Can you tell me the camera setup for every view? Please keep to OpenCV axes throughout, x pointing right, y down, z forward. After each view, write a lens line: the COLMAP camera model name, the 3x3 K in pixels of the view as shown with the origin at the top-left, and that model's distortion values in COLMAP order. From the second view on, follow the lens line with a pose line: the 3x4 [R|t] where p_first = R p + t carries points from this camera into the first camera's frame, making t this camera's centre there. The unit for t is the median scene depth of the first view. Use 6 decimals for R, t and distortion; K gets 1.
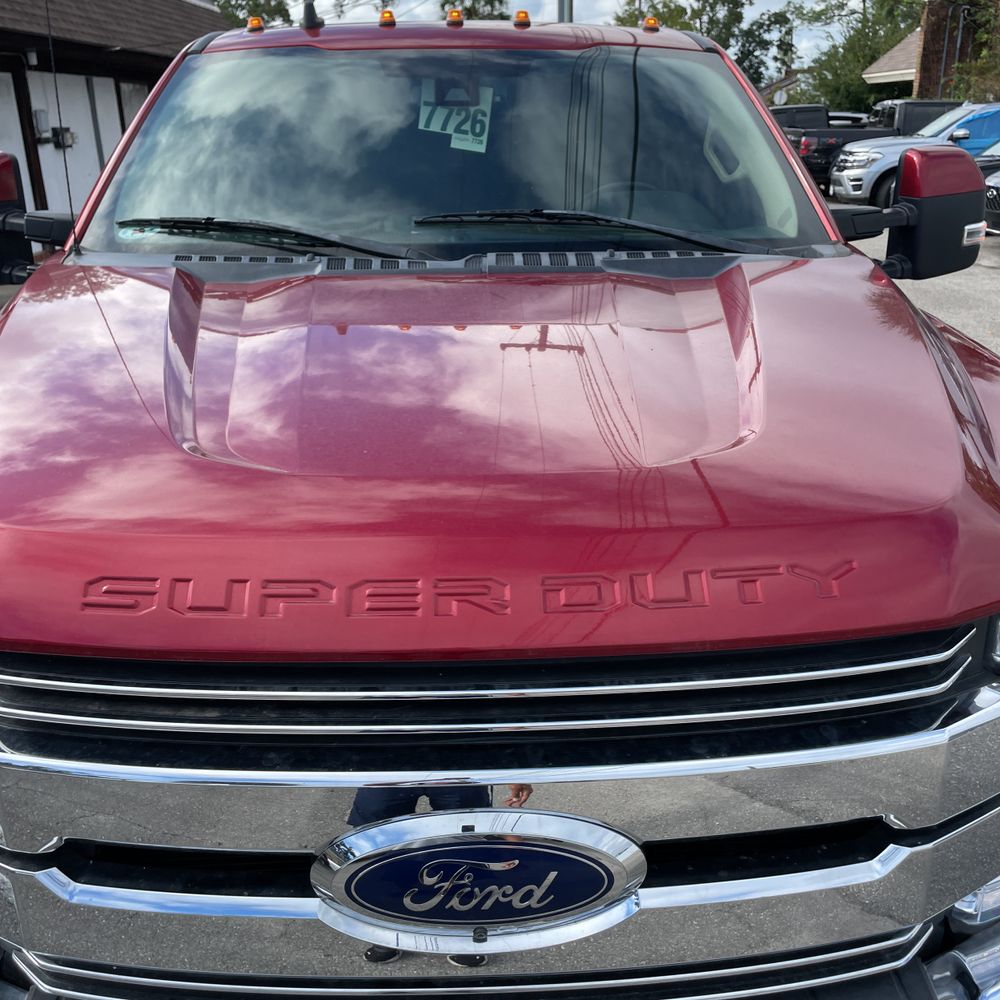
lens RADIAL K [[1006.1, 0, 485.9], [0, 1006.1, 506.9], [0, 0, 1]] dist [0.094053, -0.117402]
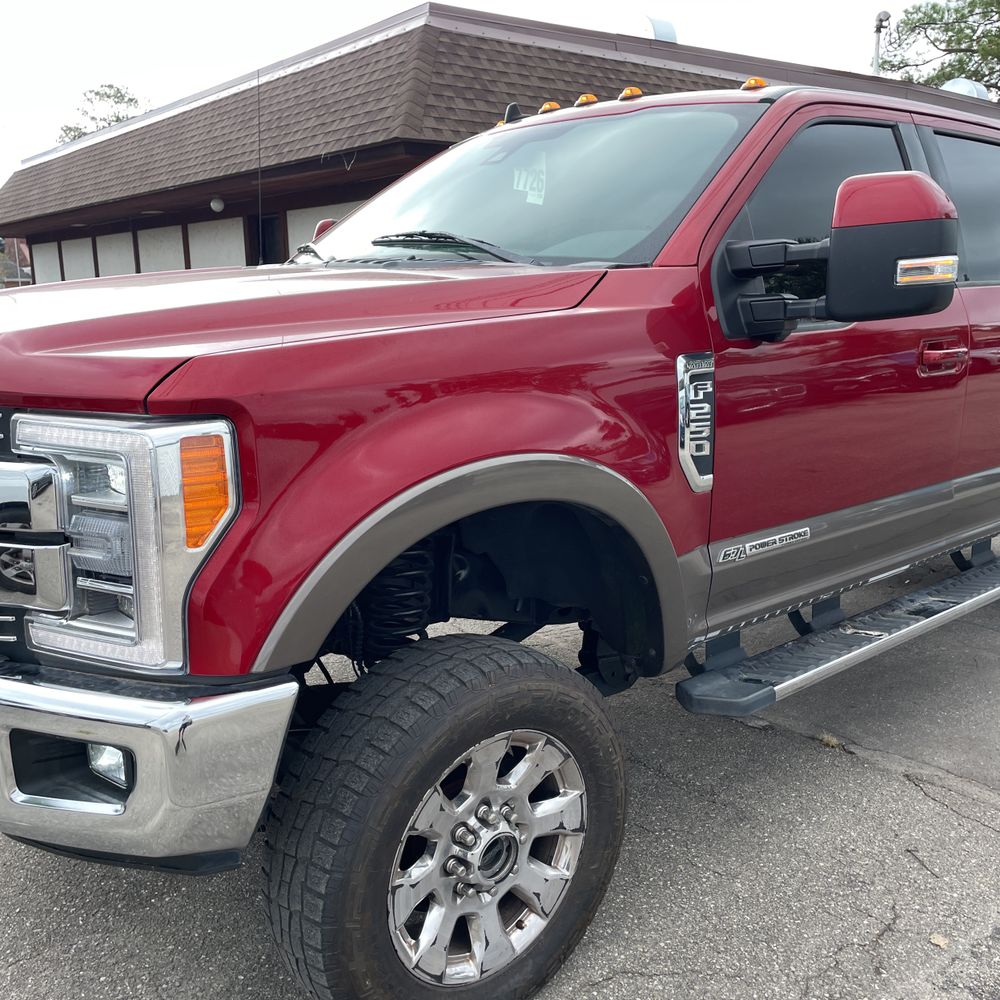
lens RADIAL K [[989.8, 0, 501.3], [0, 989.8, 521.4], [0, 0, 1]] dist [0.088932, -0.111588]
pose [[0.641307, 0.187465, -0.744031, 0.211177], [-0.277226, 0.960800, 0.003131, 0.005426], [0.715451, 0.204257, 0.668138, 0.056738]]
